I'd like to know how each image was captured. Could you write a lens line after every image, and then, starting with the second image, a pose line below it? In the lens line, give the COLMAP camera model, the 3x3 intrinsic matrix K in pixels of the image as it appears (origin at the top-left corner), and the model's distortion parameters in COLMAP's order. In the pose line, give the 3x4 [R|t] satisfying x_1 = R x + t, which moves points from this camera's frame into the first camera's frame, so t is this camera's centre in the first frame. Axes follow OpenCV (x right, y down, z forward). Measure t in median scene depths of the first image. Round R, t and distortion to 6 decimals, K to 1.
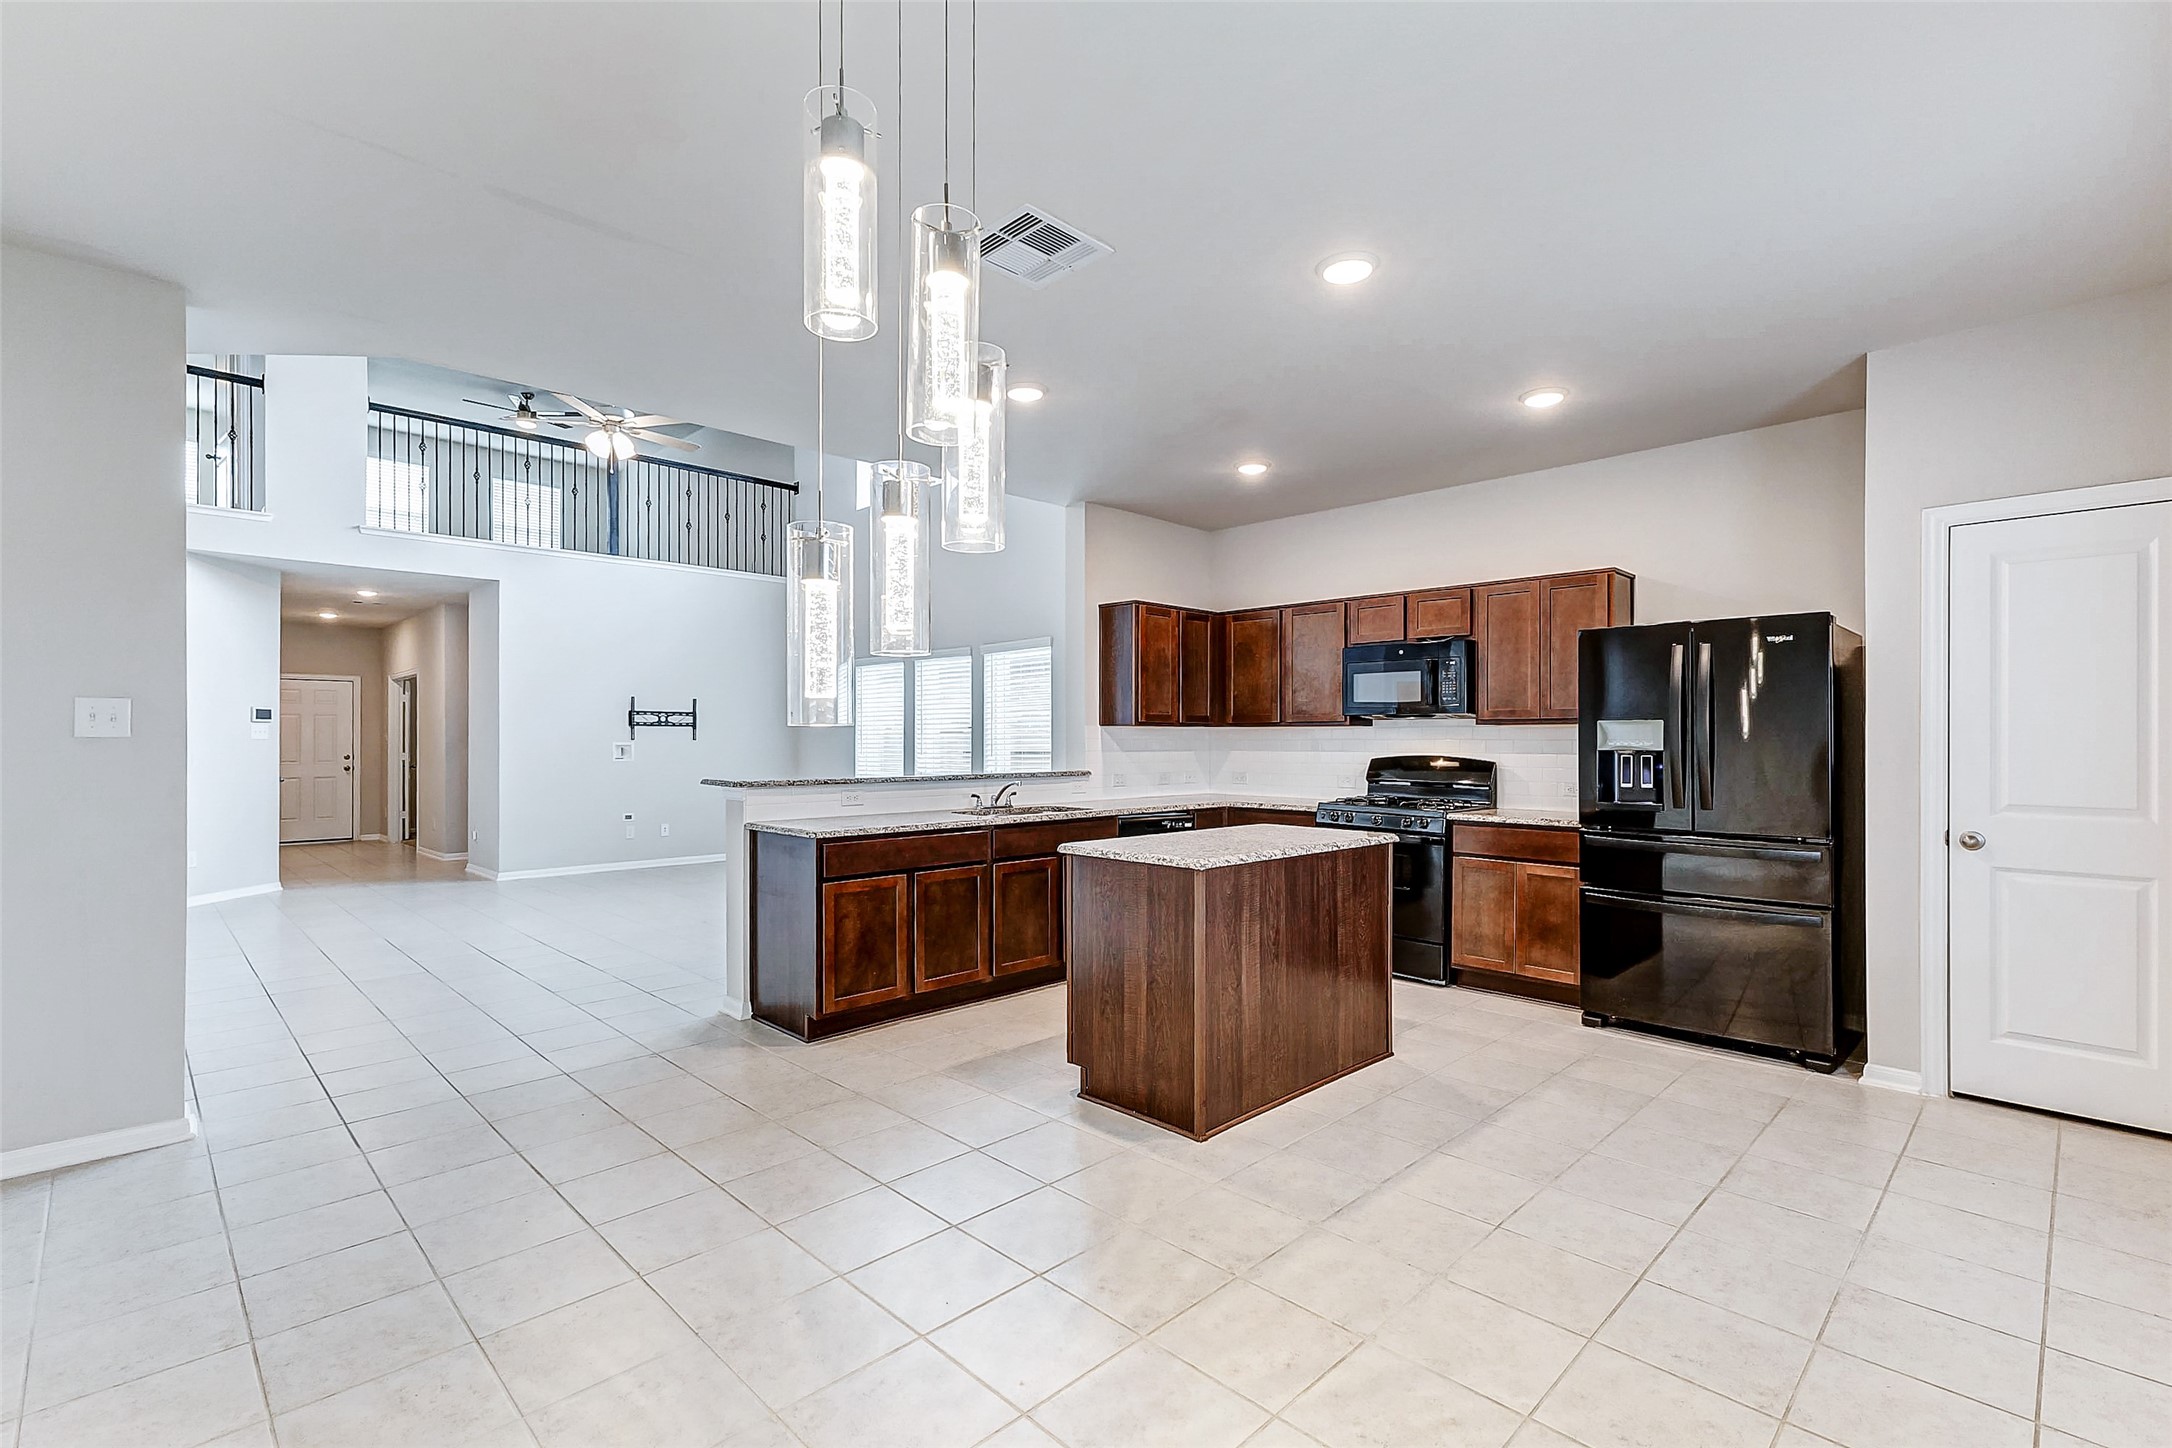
lens RADIAL K [[954.4, 0, 1119.2], [0, 954.4, 739.0], [0, 0, 1]] dist [0.005304, 0.000155]
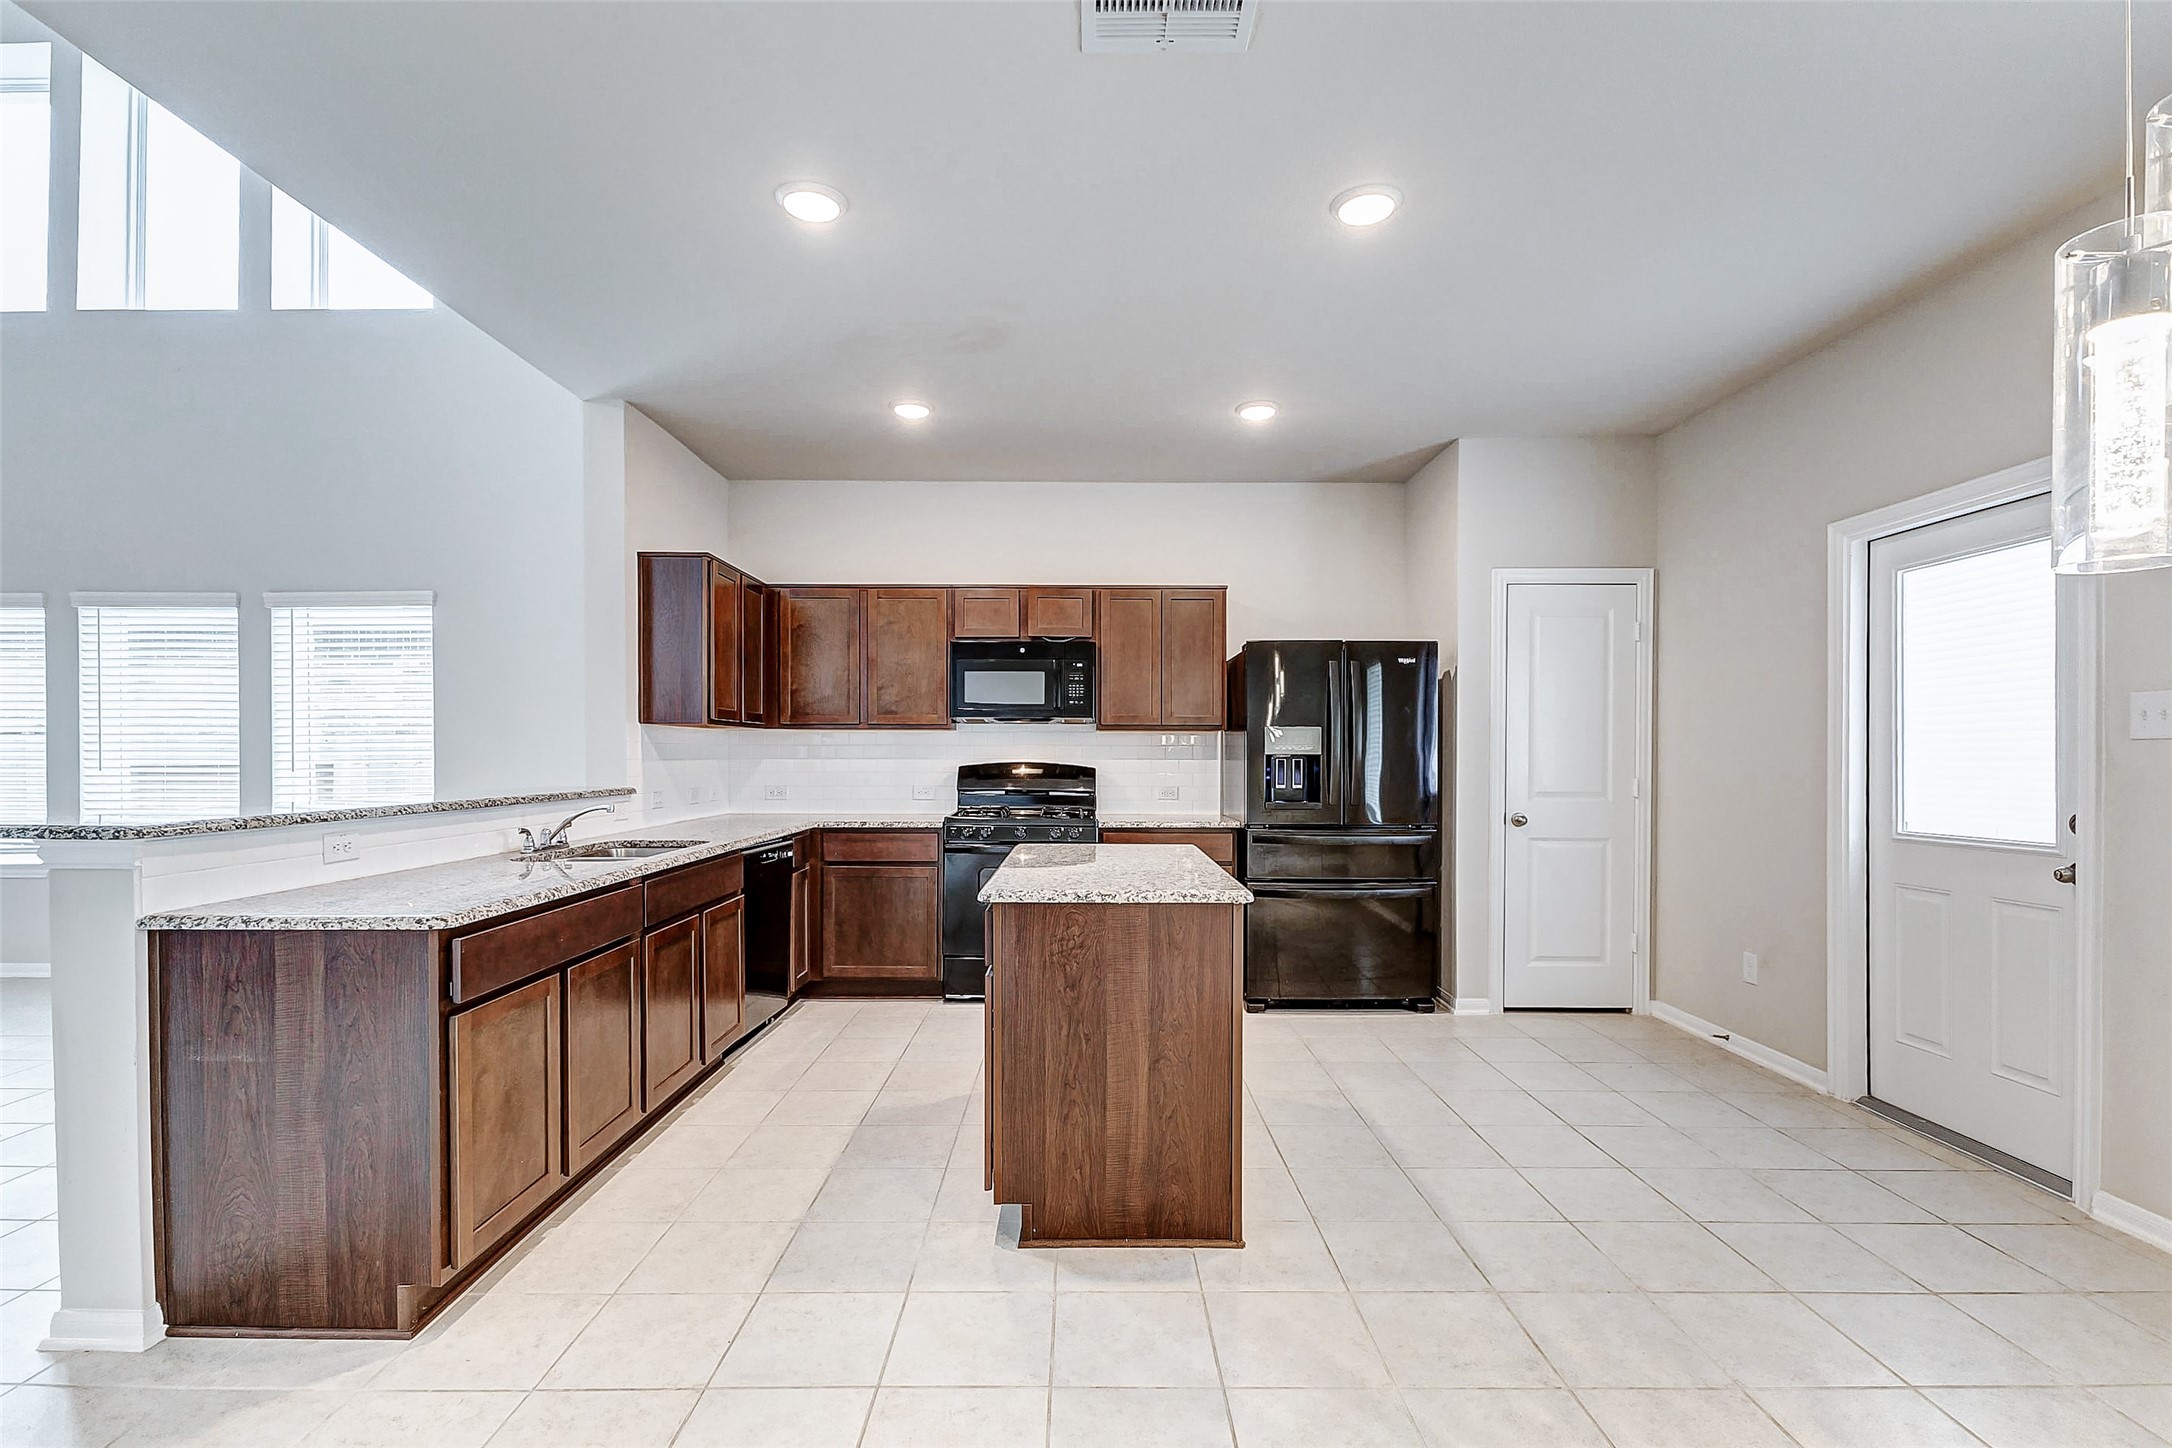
lens RADIAL K [[954.4, 0, 1059.7], [0, 954.4, 769.6], [0, 0, 1]] dist [0.005304, 0.000155]
pose [[0.722926, -0.013000, 0.690803, -0.325798], [-0.000663, 0.999809, 0.019510, 0.006497], [-0.690925, -0.014562, 0.722780, 0.309163]]
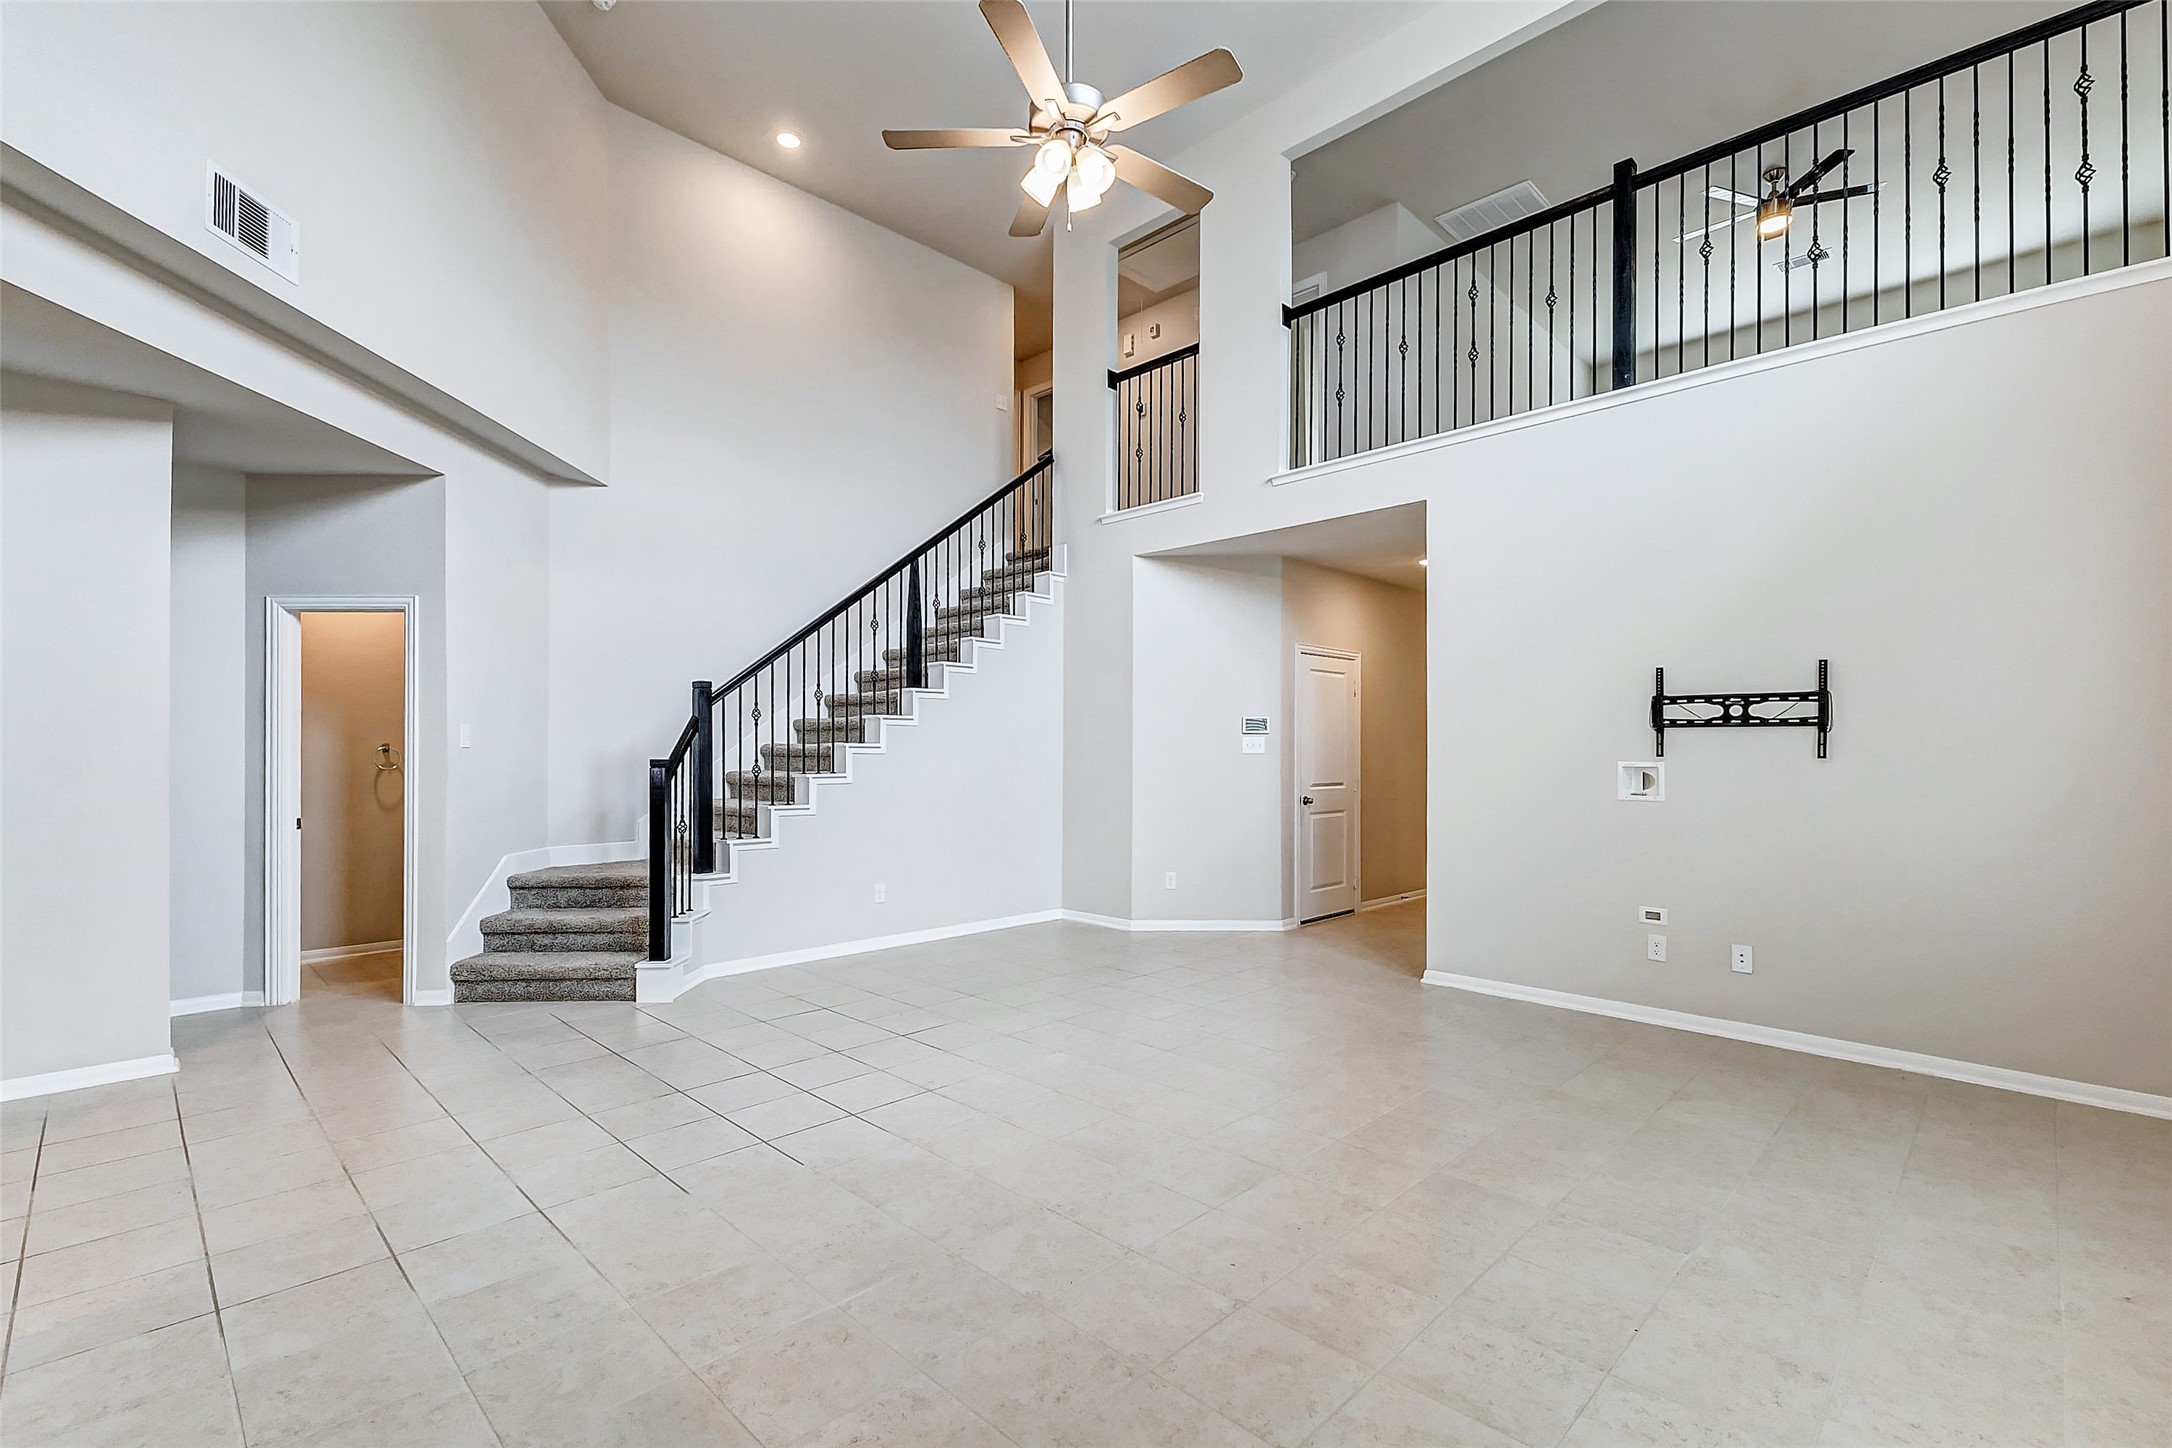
lens RADIAL K [[954.4, 0, 1094.0], [0, 954.4, 741.8], [0, 0, 1]] dist [0.005304, 0.000155]
pose [[-0.010386, -0.011076, -0.999885, -0.044061], [0.000187, 0.999939, -0.011078, -0.002443], [0.999946, -0.000302, -0.010383, 1.323024]]
